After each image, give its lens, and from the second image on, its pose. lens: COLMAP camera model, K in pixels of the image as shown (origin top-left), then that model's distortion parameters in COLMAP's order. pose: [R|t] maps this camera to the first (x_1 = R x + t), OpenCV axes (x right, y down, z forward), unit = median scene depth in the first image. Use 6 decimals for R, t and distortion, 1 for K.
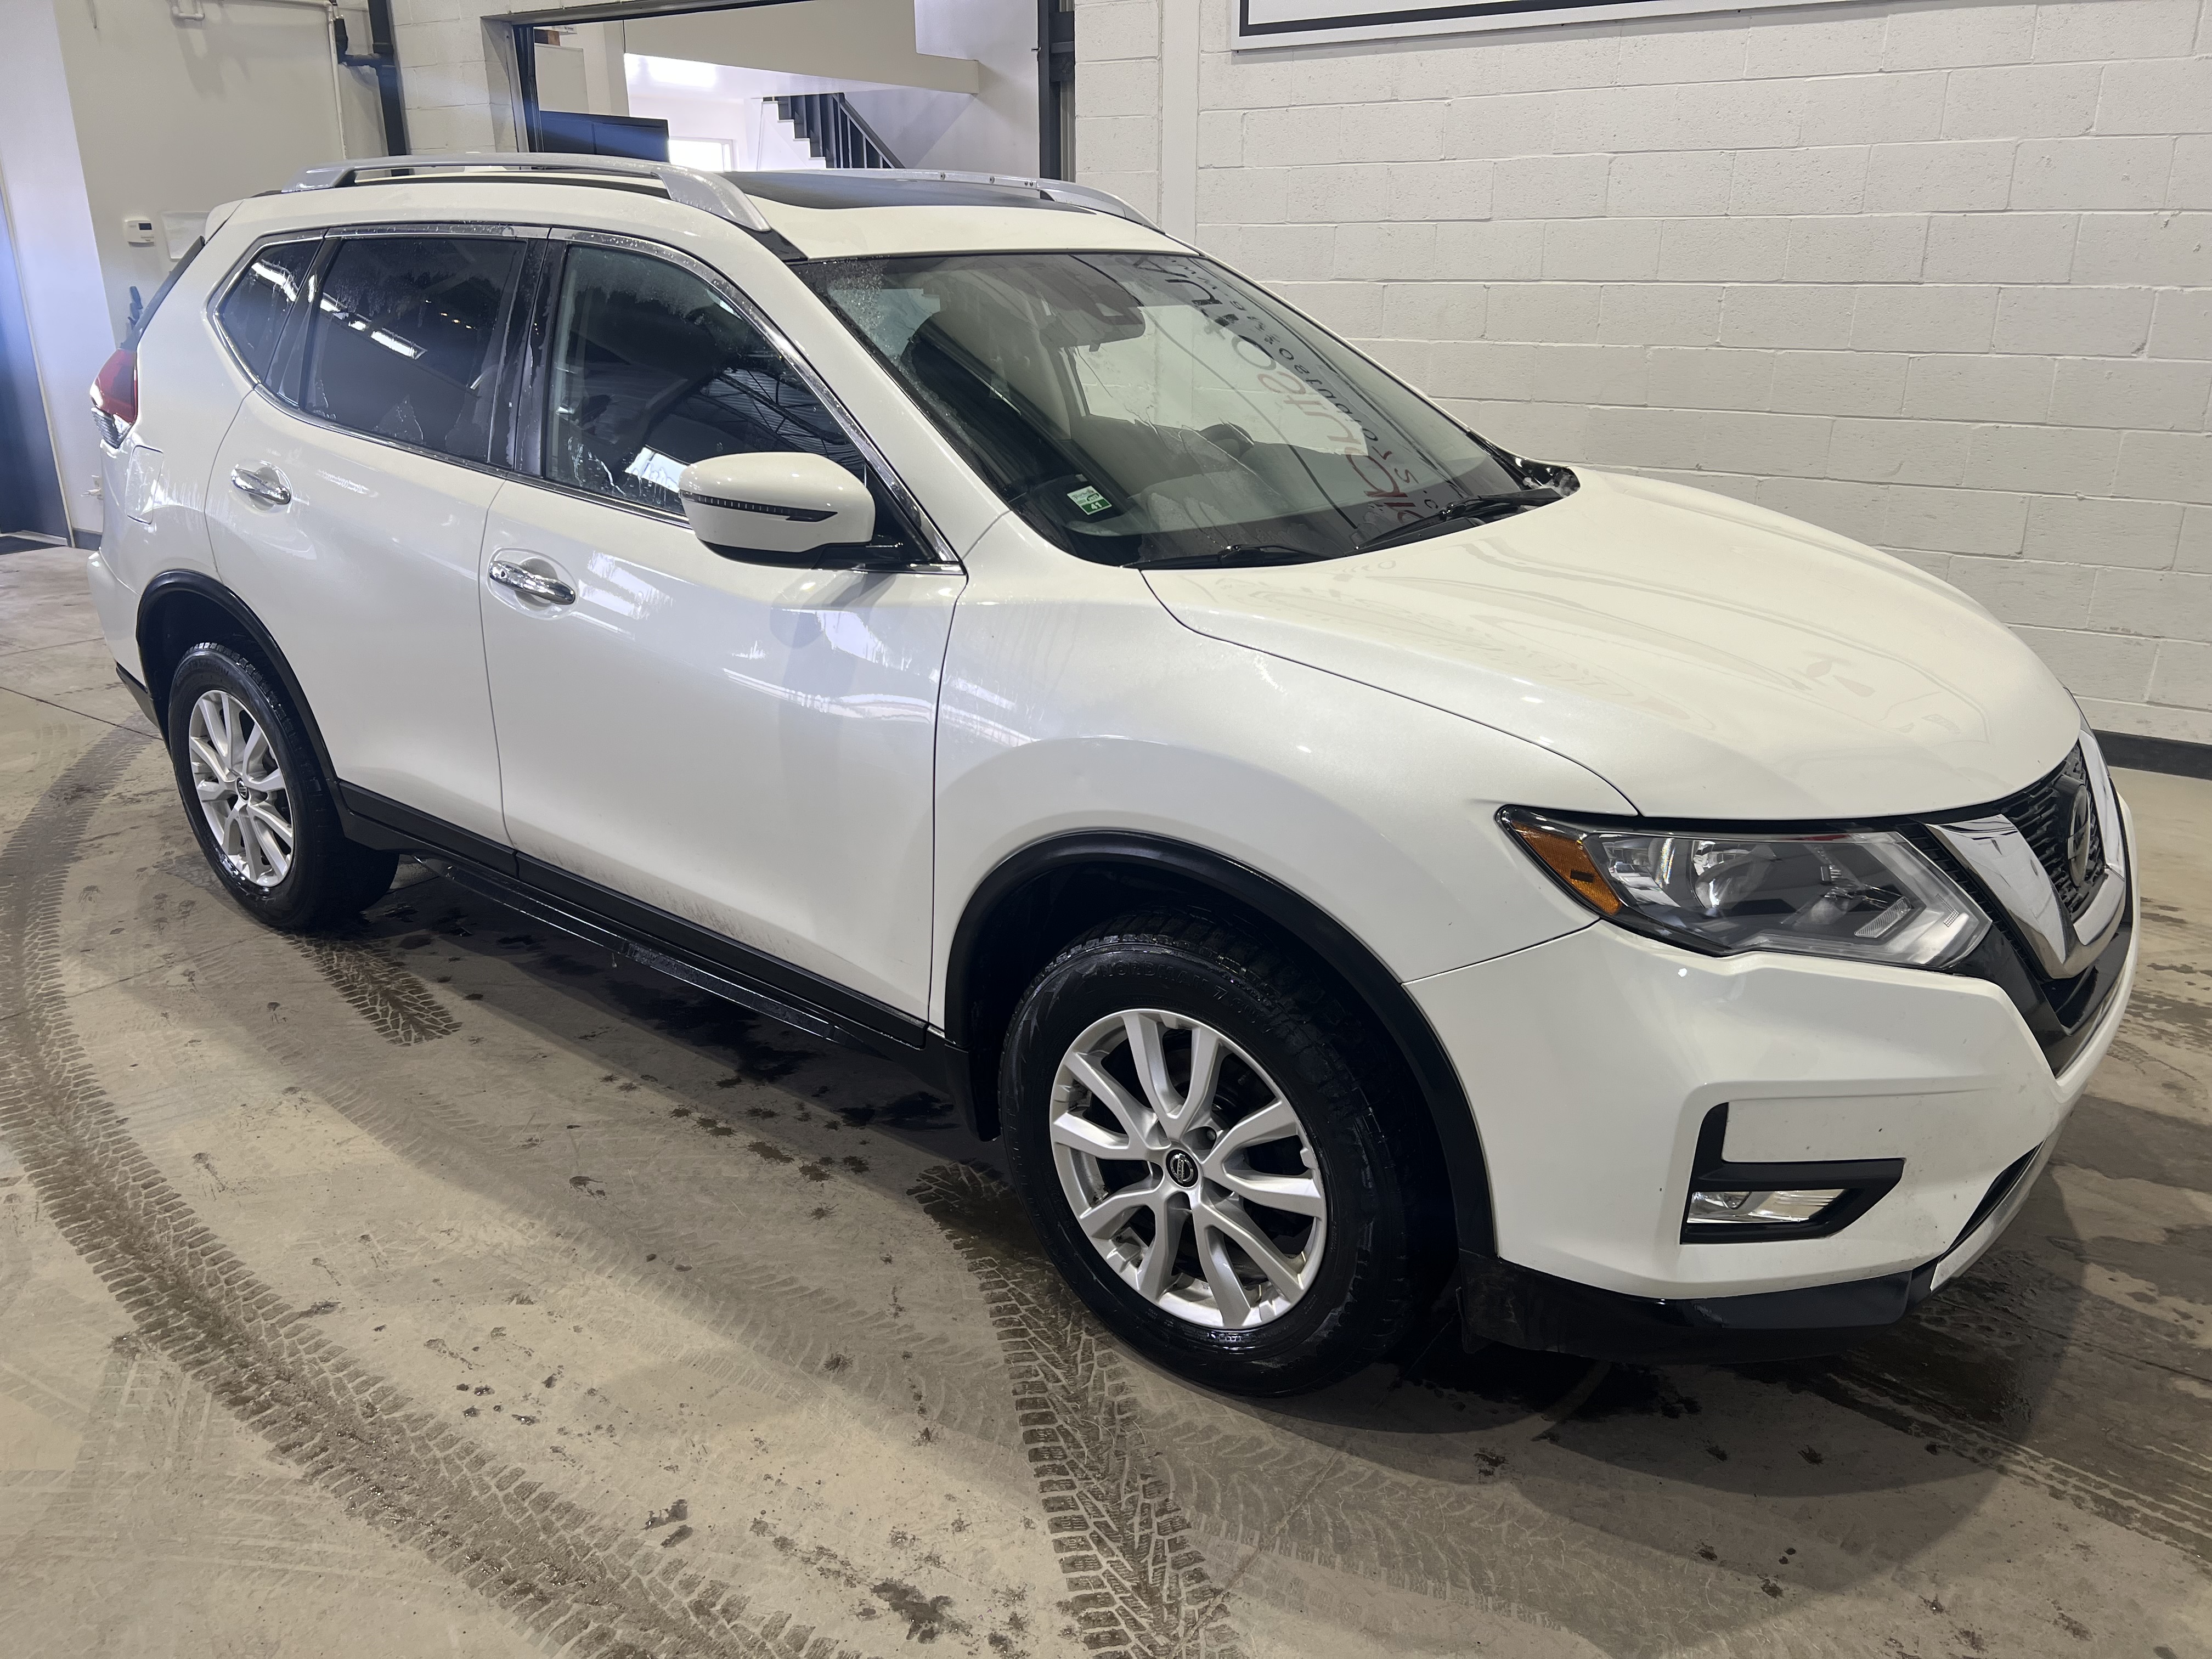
lens RADIAL K [[1676.6, 0, 1108.0], [0, 1676.6, 827.3], [0, 0, 1]] dist [0.005712, -0.004624]
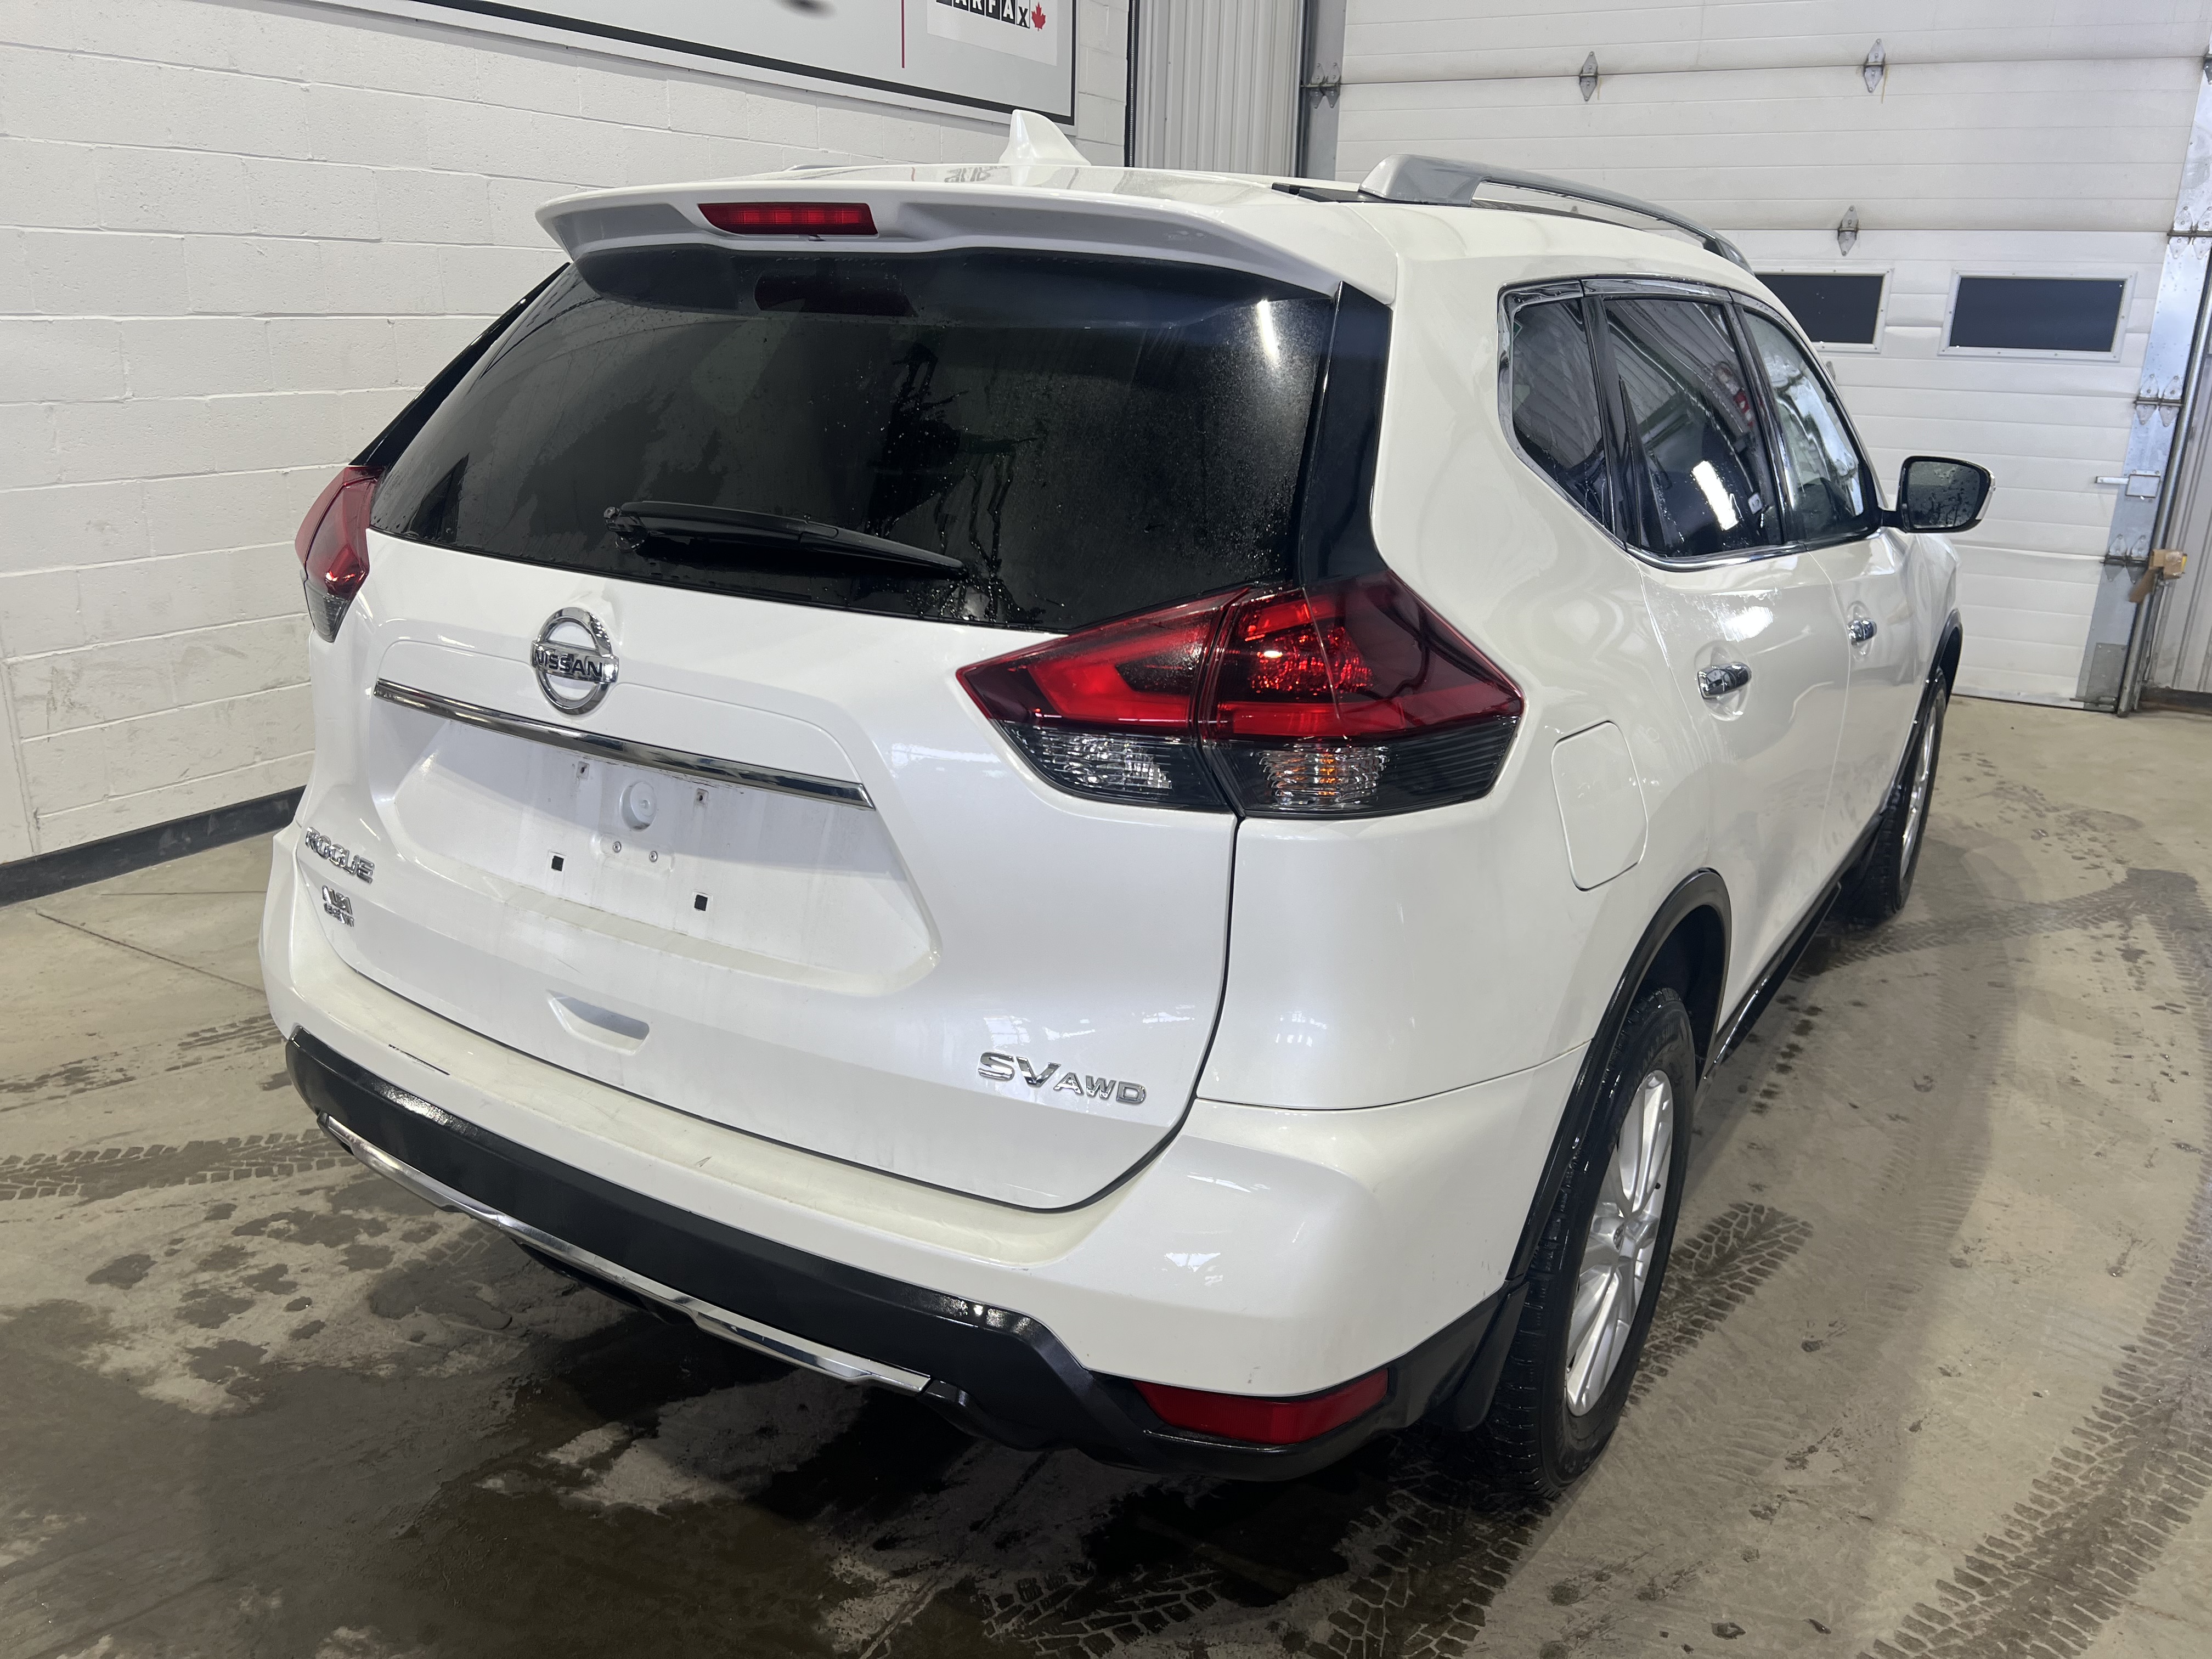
lens RADIAL K [[1676.6, 0, 1101.3], [0, 1676.6, 821.0], [0, 0, 1]] dist [0.005712, -0.004624]
pose [[-0.098252, -0.302938, 0.947932, -1.300699], [0.312334, 0.895024, 0.318402, -0.511780], [-0.944878, 0.327355, 0.006679, 1.444055]]
